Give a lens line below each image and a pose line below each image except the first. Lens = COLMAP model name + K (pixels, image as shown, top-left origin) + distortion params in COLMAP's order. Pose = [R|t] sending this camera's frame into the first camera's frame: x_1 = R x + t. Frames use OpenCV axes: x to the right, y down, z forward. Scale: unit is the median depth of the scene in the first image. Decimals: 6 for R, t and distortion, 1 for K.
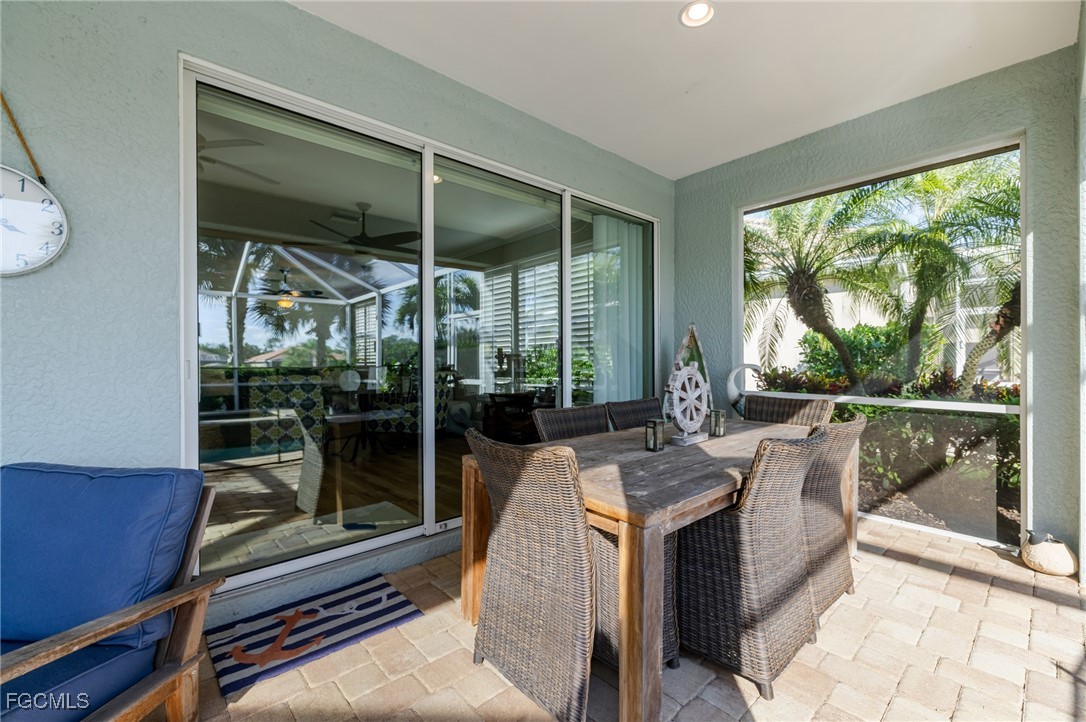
lens RADIAL K [[454.0, 0, 543.0], [0, 454.0, 361.0], [0, 0, 1]] dist [0.001454, -0.000150]
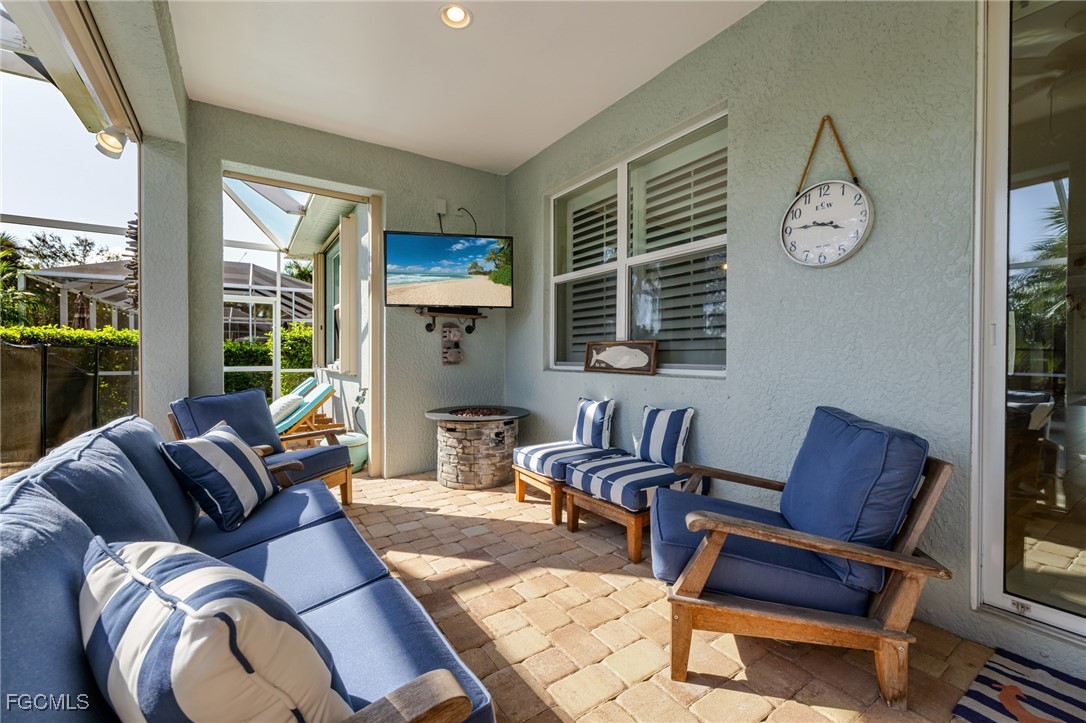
lens RADIAL K [[453.8, 0, 548.1], [0, 453.8, 354.2], [0, 0, 1]] dist [-0.000351, 0.000084]
pose [[-0.135448, 0.007575, -0.990755, 0.202234], [0.001619, 0.999971, 0.007424, 0.054139], [0.990783, -0.000599, -0.135456, 0.322809]]
